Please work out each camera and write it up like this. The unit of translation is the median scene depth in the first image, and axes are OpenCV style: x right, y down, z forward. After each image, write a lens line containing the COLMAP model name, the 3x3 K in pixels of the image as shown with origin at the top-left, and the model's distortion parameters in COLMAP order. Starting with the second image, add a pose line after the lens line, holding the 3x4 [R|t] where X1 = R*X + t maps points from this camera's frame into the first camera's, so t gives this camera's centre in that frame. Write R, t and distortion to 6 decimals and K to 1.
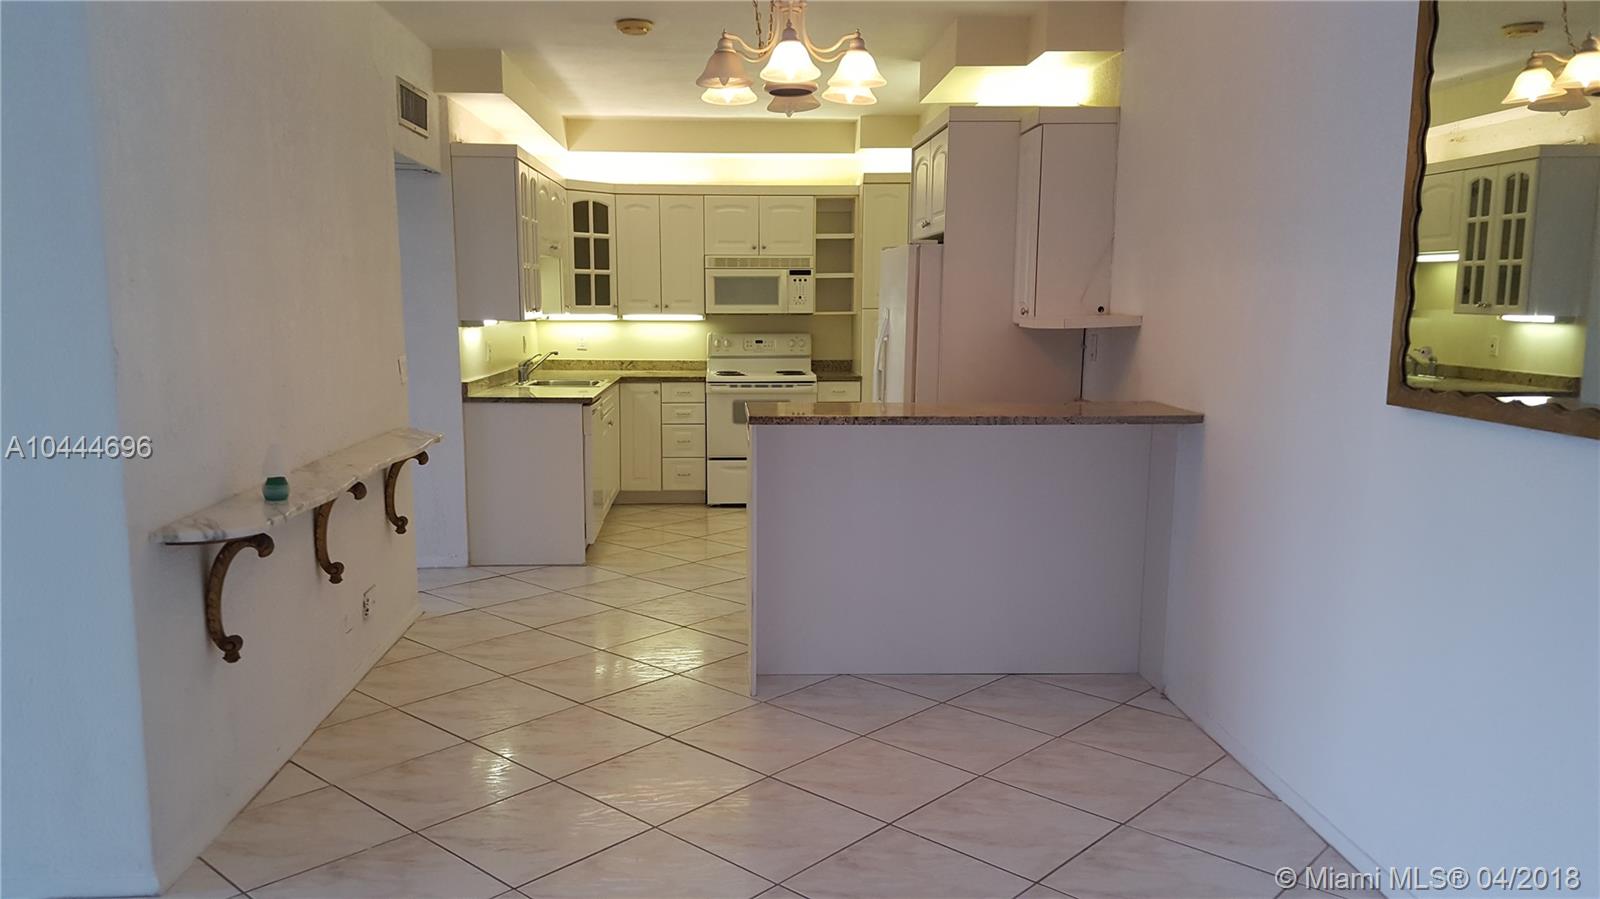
lens RADIAL K [[1254.7, 0, 795.3], [0, 1254.7, 476.0], [0, 0, 1]] dist [-0.000801, -0.000220]
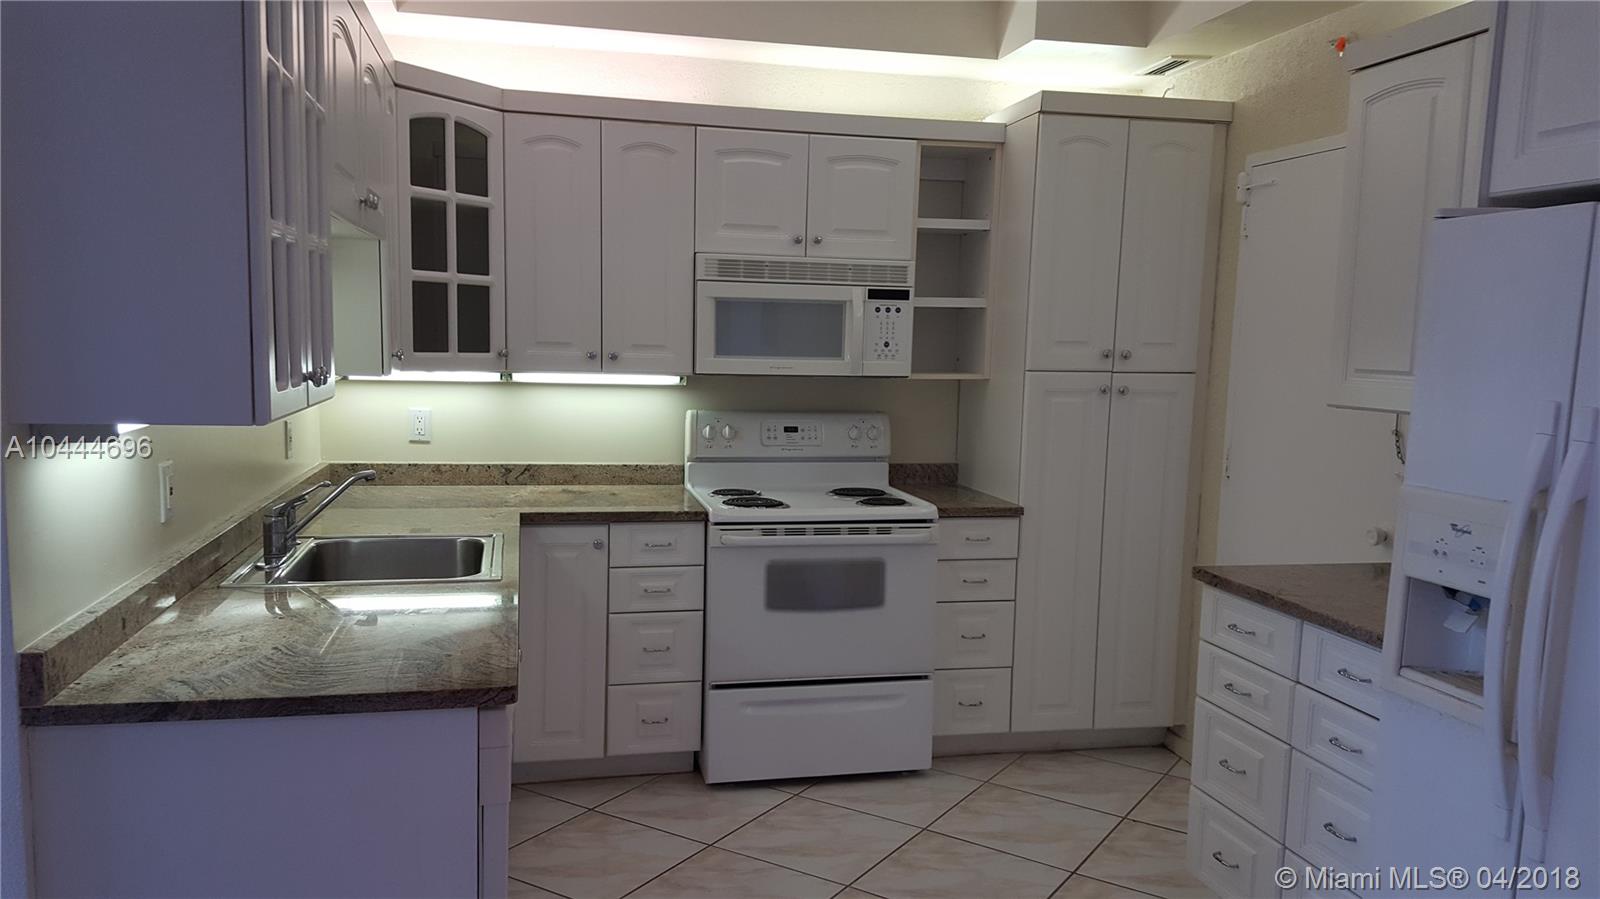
lens RADIAL K [[1149.4, 0, 806.1], [0, 1149.4, 456.0], [0, 0, 1]] dist [0.082919, -0.187212]
pose [[0.981331, 0.002002, 0.192315, -0.115484], [0.004150, 0.999493, -0.031582, -0.084363], [-0.192281, 0.031791, 0.980825, 0.563321]]
